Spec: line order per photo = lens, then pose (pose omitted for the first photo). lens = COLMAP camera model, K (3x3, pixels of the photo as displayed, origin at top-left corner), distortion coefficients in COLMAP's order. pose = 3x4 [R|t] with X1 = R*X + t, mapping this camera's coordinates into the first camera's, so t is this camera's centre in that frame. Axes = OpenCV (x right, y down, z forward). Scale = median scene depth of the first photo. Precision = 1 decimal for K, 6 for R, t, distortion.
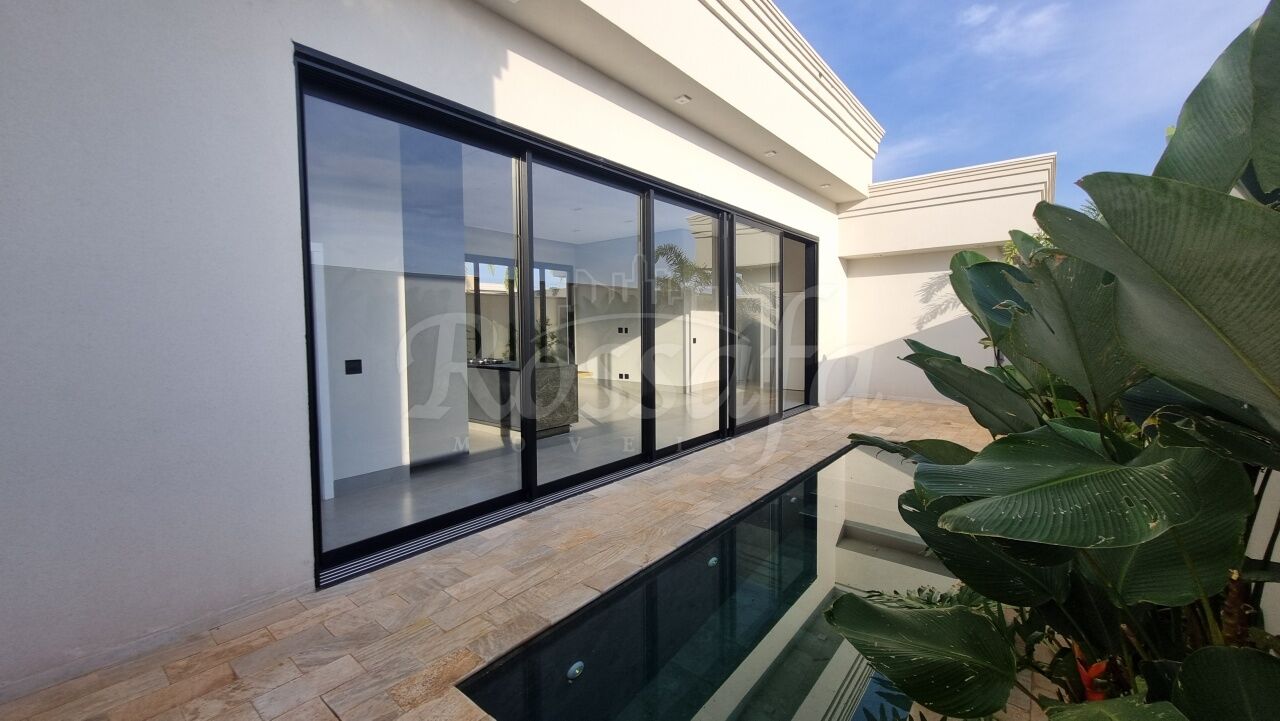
lens RADIAL K [[503.4, 0, 640.3], [0, 503.4, 350.6], [0, 0, 1]] dist [0.009764, -0.000547]
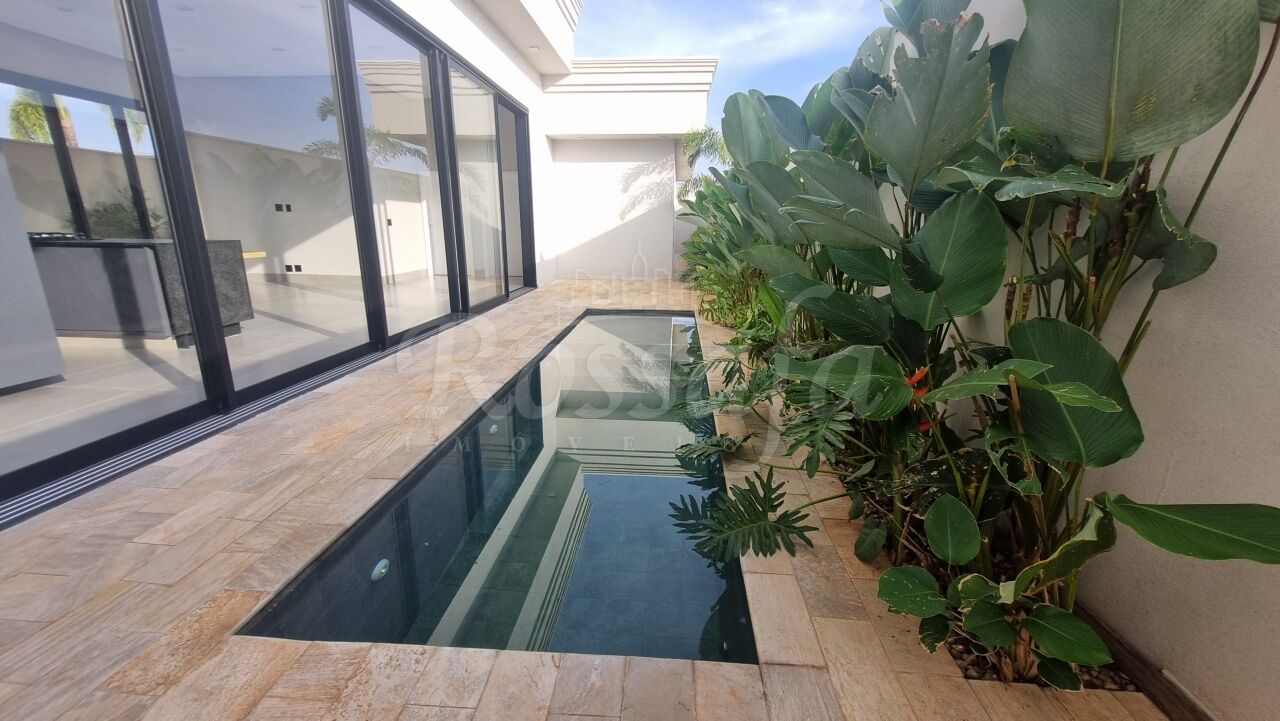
lens RADIAL K [[496.0, 0, 640.0], [0, 496.0, 360.5], [0, 0, 1]] dist [0.000511, 0.000100]
pose [[0.818045, -0.130091, 0.560249, -0.120485], [0.005948, 0.975946, 0.217932, 0.071901], [-0.575124, -0.174946, 0.799141, 0.096081]]
